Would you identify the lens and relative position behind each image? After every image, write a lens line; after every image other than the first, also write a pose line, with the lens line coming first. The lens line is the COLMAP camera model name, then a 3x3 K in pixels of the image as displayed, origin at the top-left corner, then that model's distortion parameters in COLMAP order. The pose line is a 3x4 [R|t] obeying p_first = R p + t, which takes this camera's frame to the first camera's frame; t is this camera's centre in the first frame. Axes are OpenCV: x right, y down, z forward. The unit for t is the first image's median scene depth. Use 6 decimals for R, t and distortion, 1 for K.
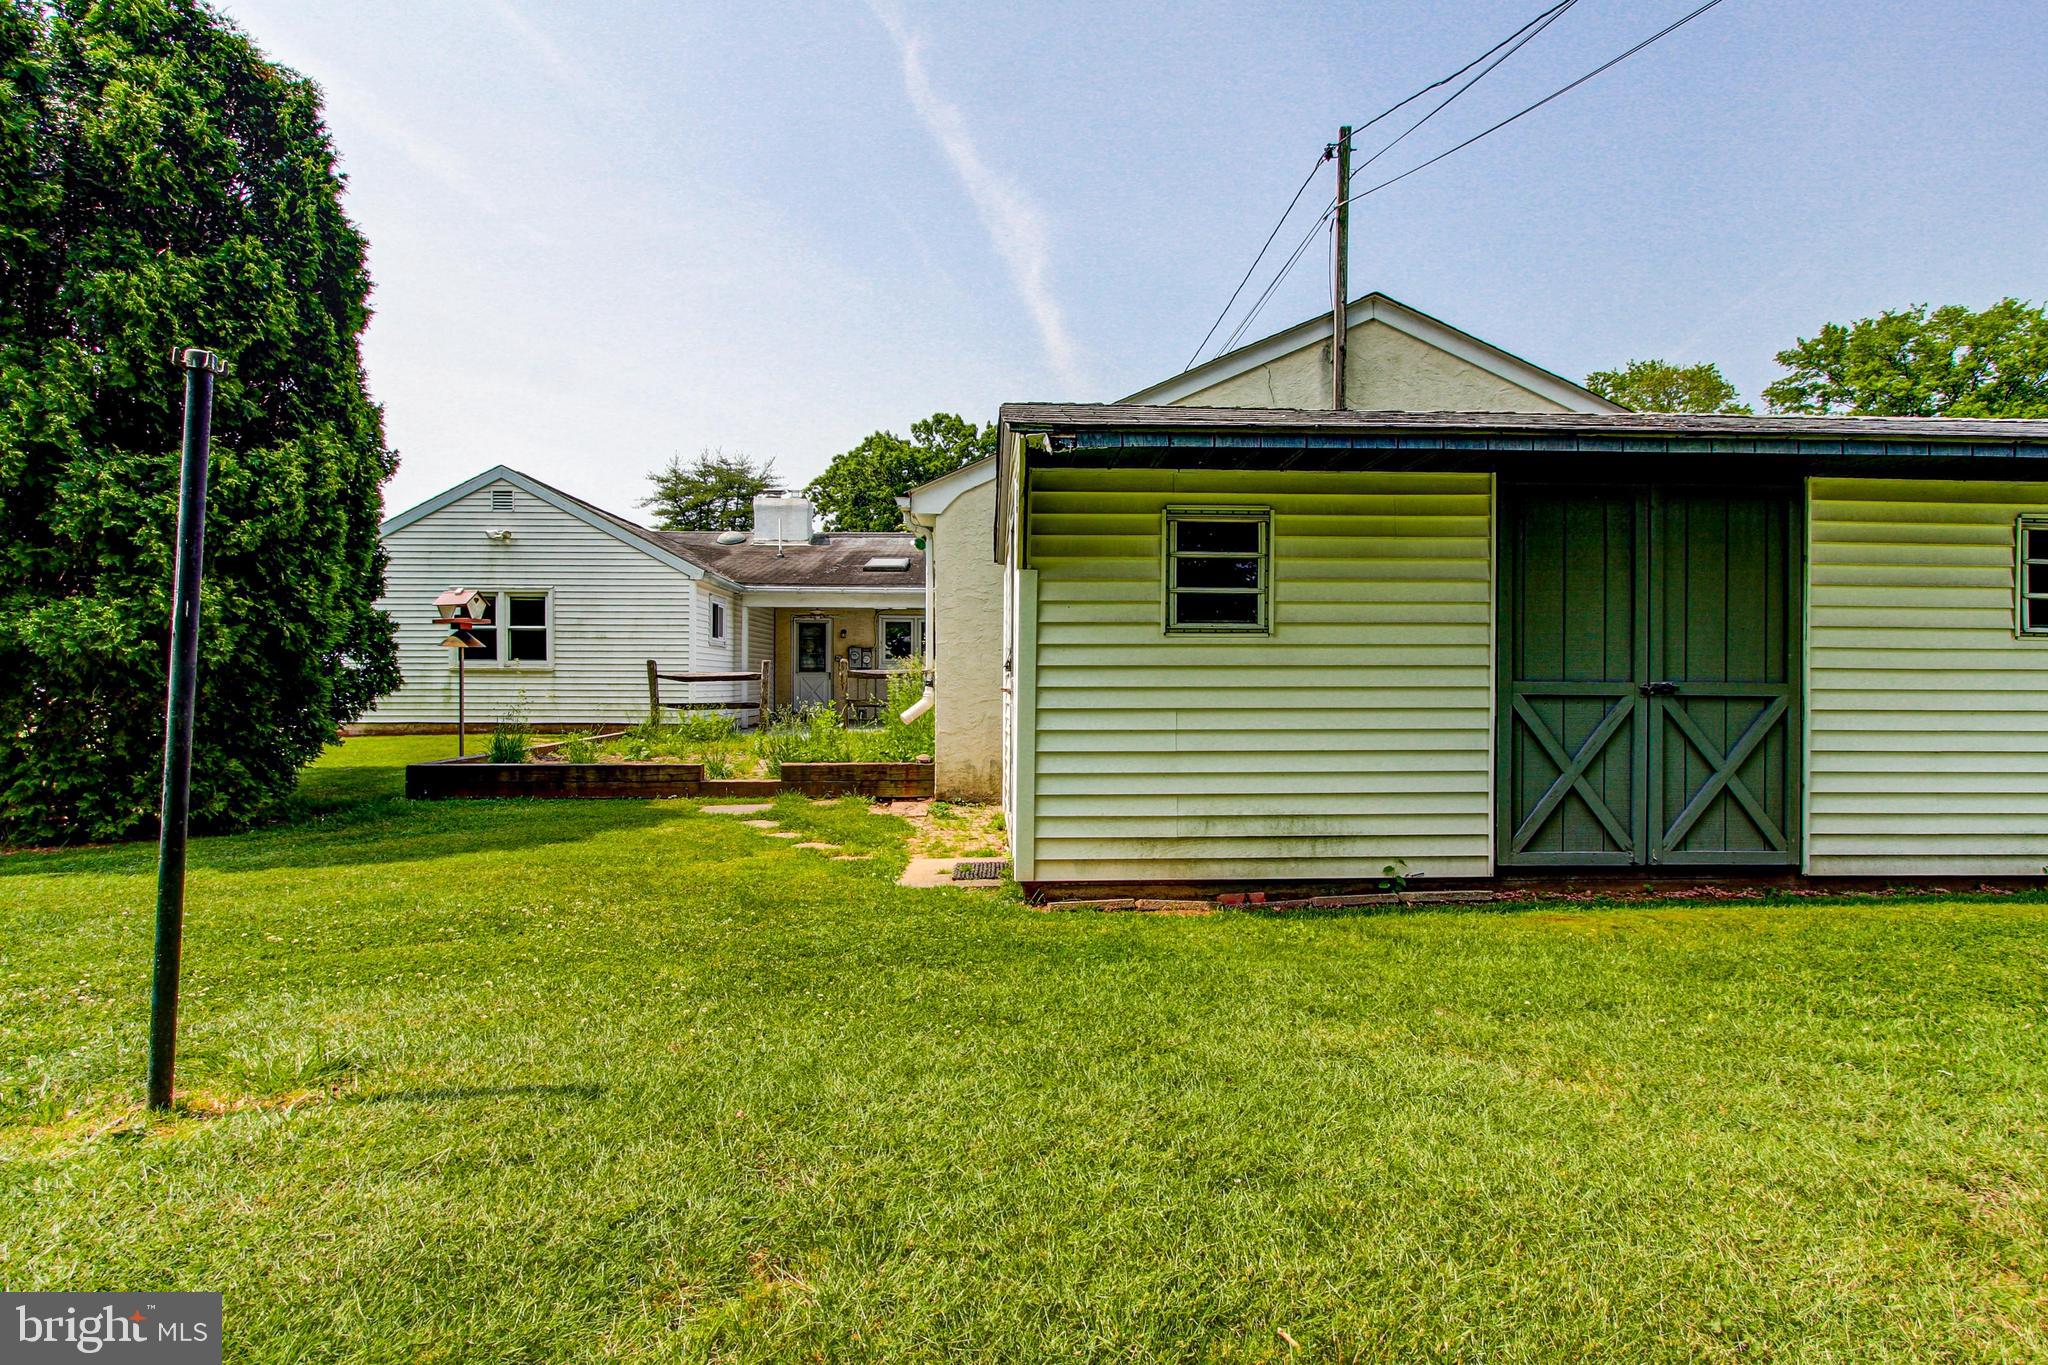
lens RADIAL K [[1034.4, 0, 1023.3], [0, 1034.4, 695.9], [0, 0, 1]] dist [-0.013160, 0.004434]
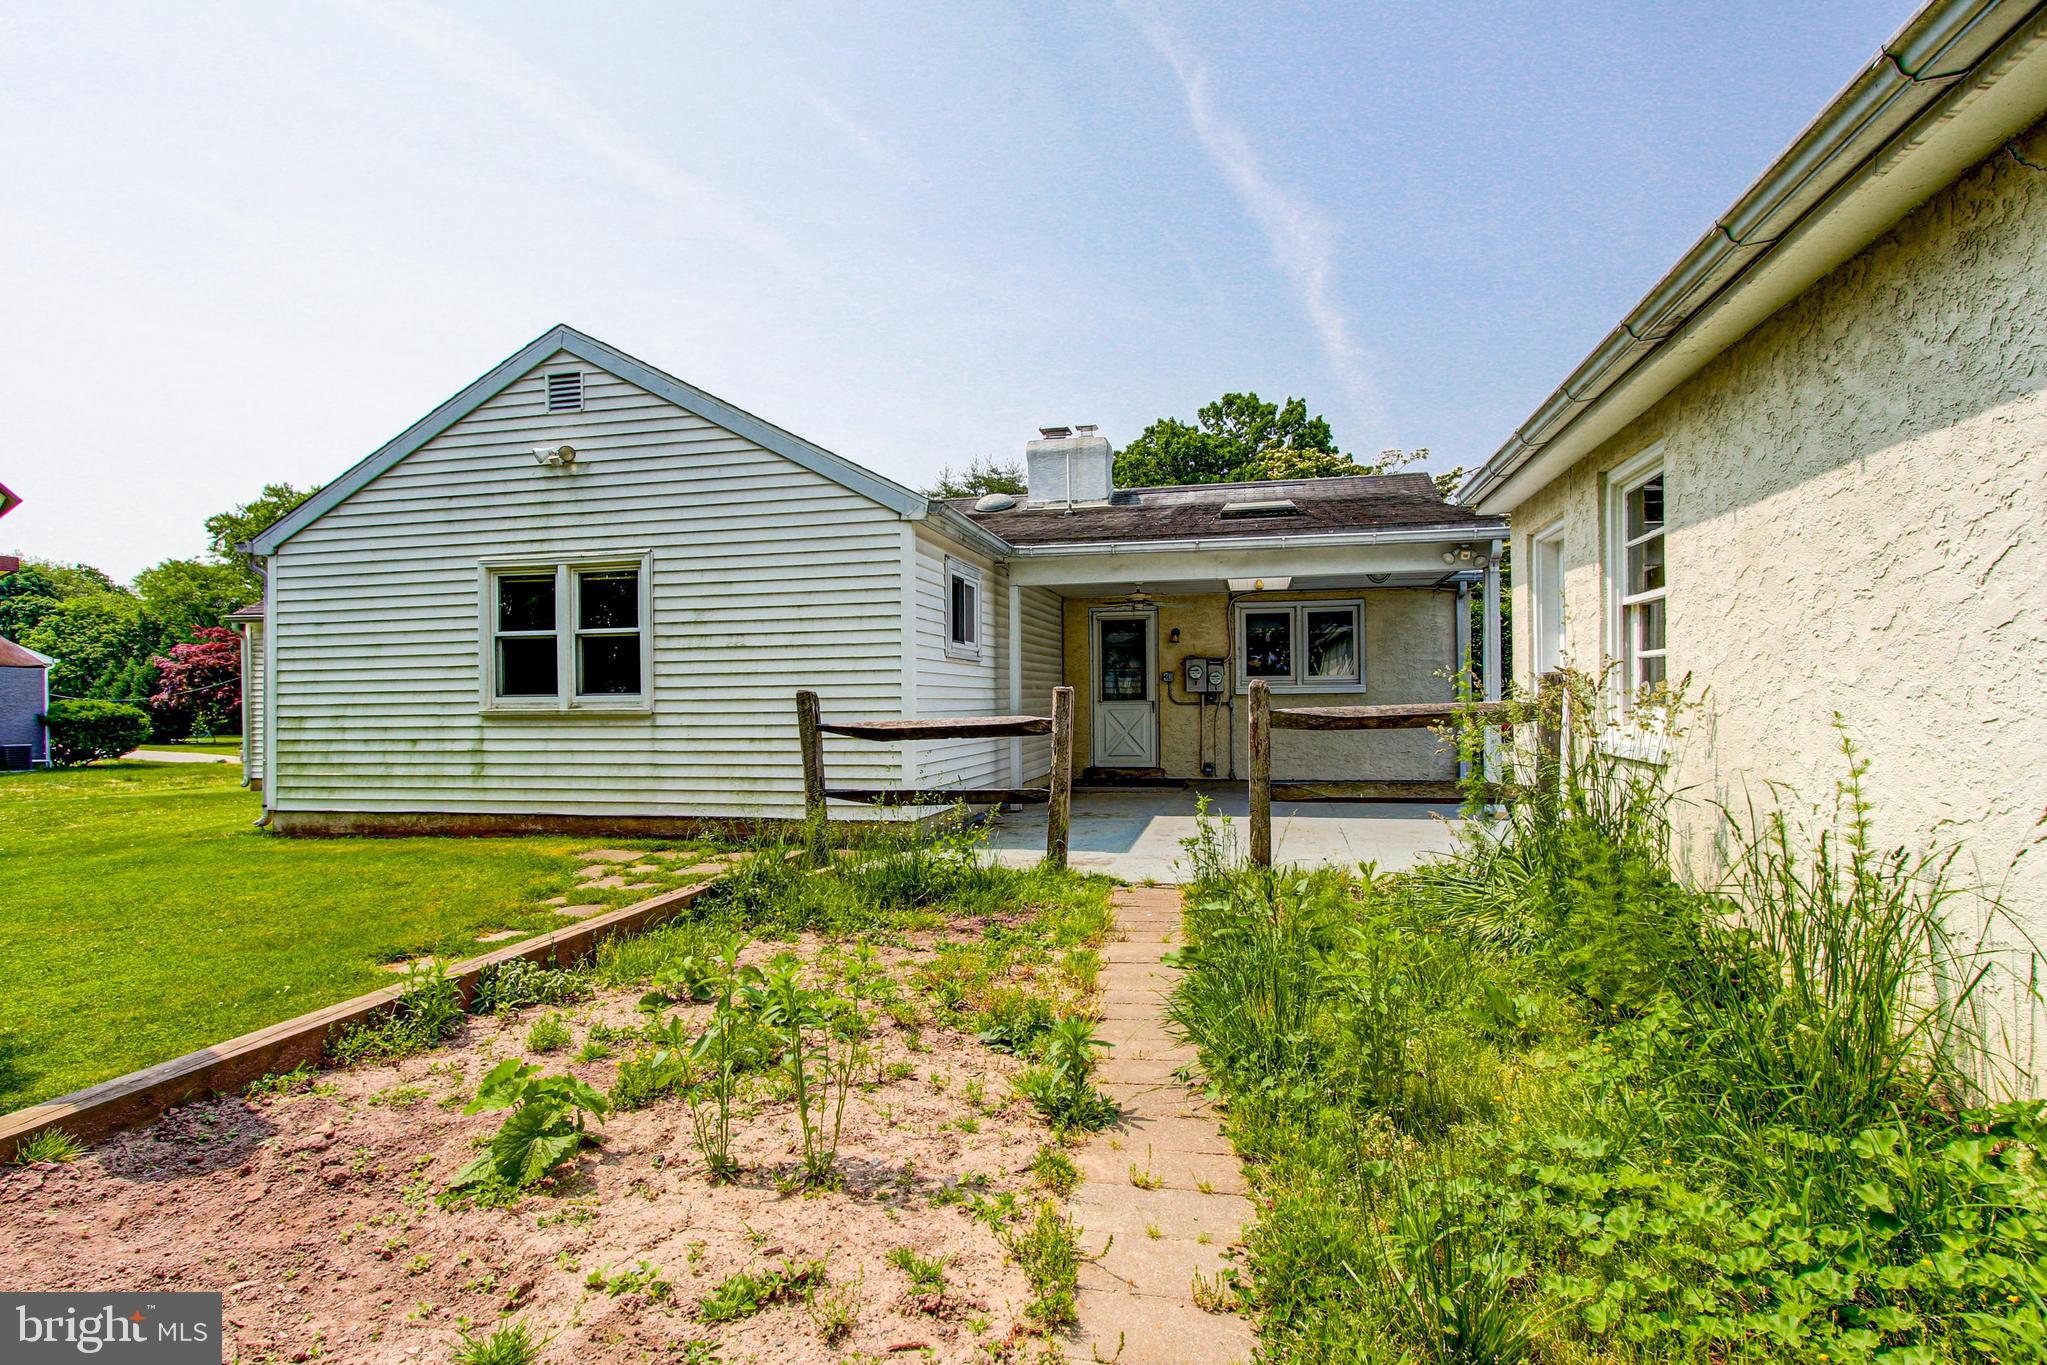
lens RADIAL K [[1033.9, 0, 1022.8], [0, 1033.9, 695.9], [0, 0, 1]] dist [-0.013160, 0.004434]
pose [[0.966277, -0.016851, -0.256953, -0.106578], [0.012501, 0.999750, -0.018556, -0.015648], [0.257202, 0.014718, 0.966246, 0.402888]]
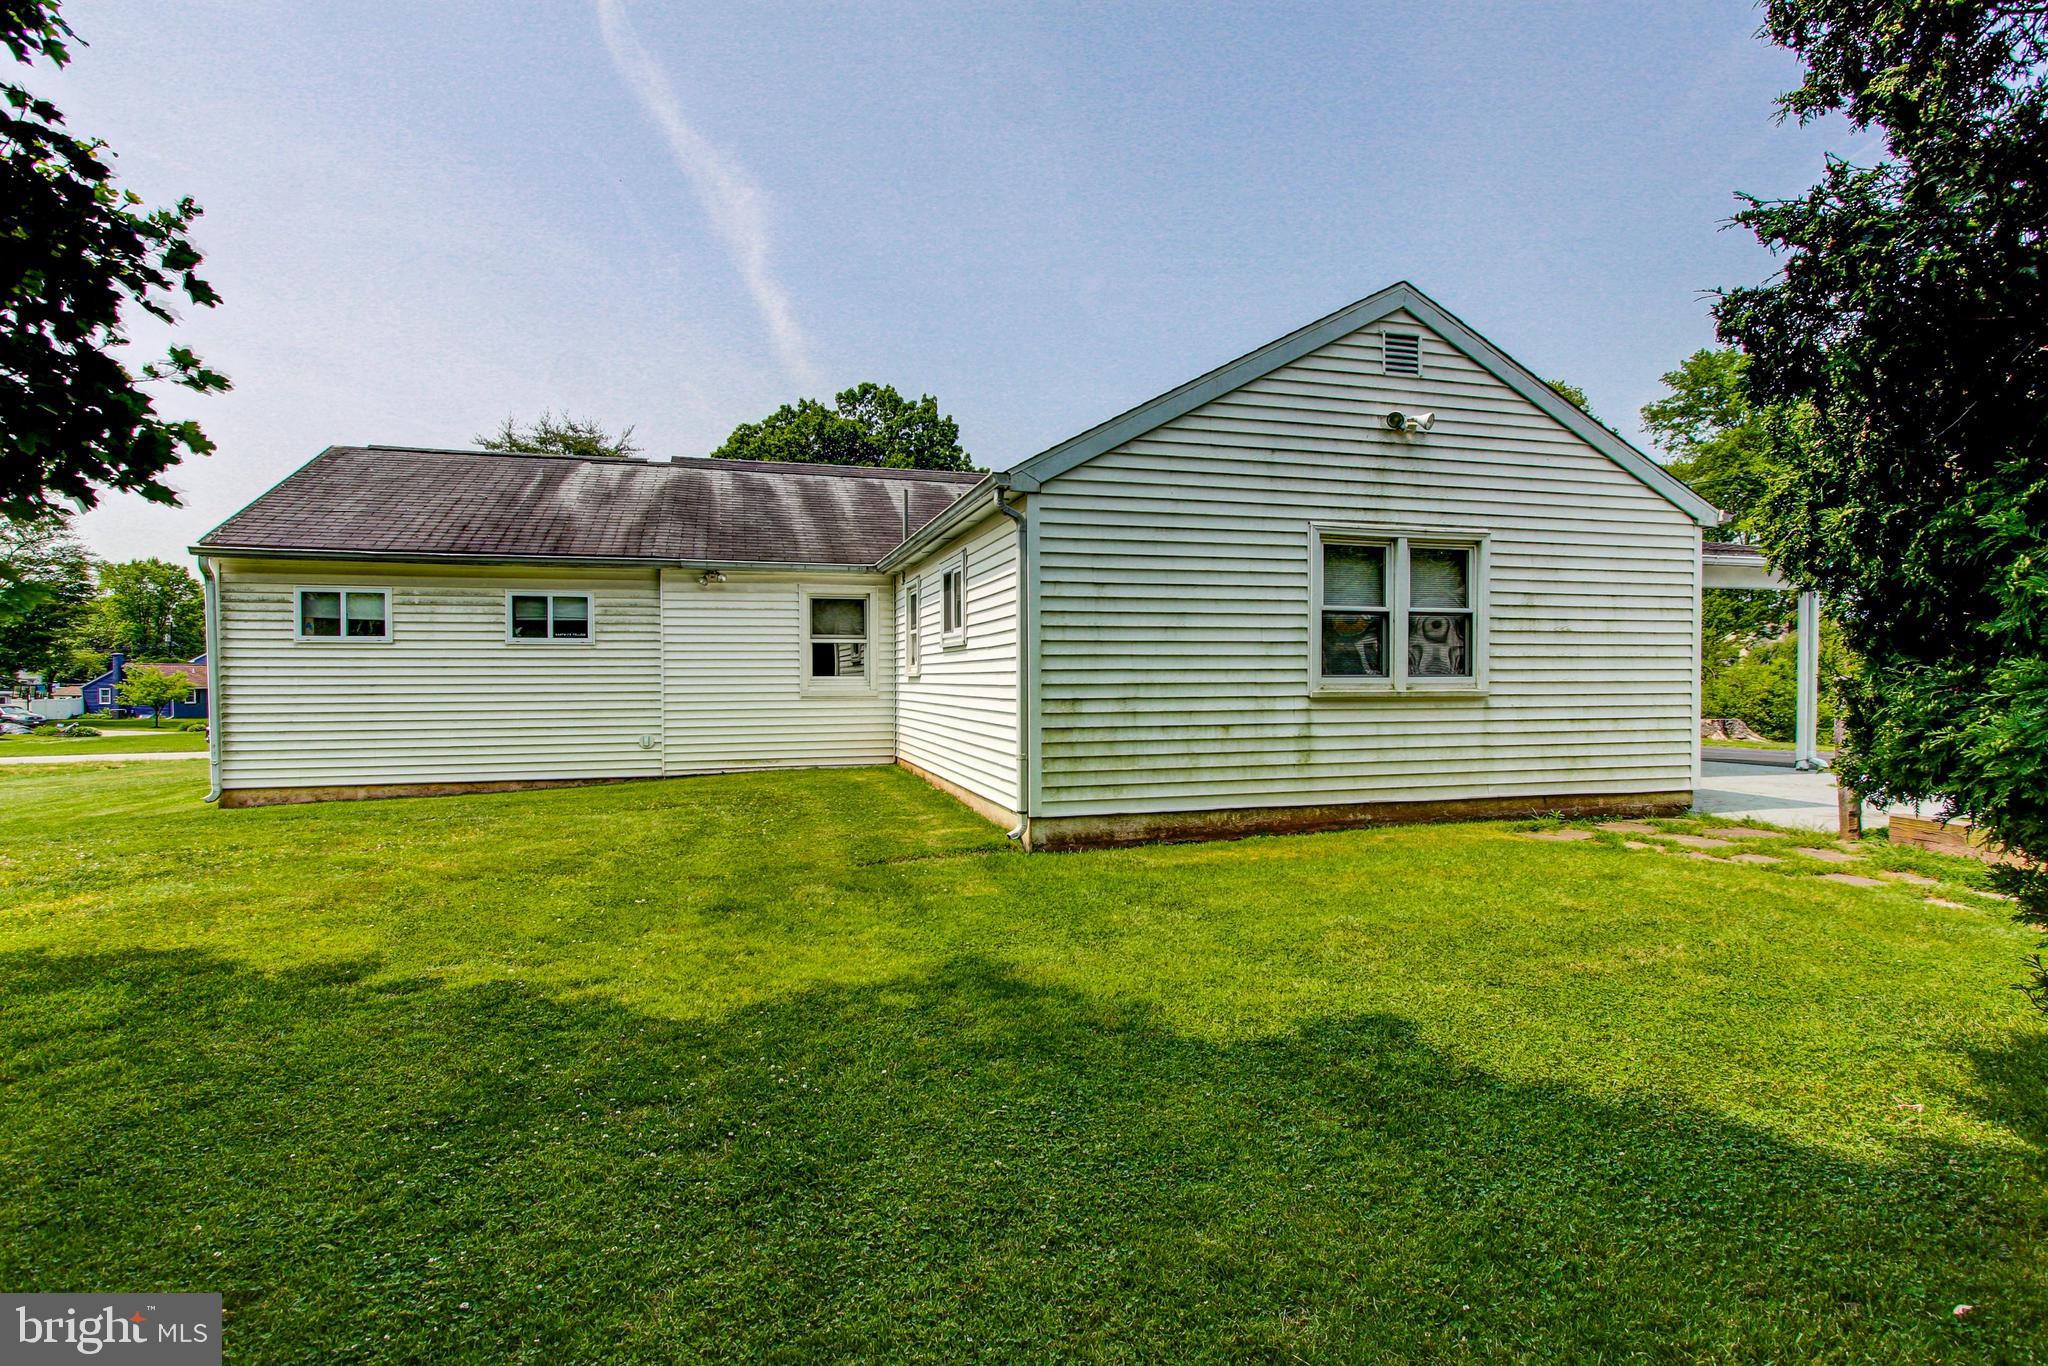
lens RADIAL K [[1030.4, 0, 1022.0], [0, 1030.4, 695.1], [0, 0, 1]] dist [0.001080, 0.000522]
pose [[0.969658, -0.011092, 0.244214, -0.585618], [0.011586, 0.999933, -0.000589, -0.019679], [-0.244191, 0.003401, 0.969721, 0.410007]]
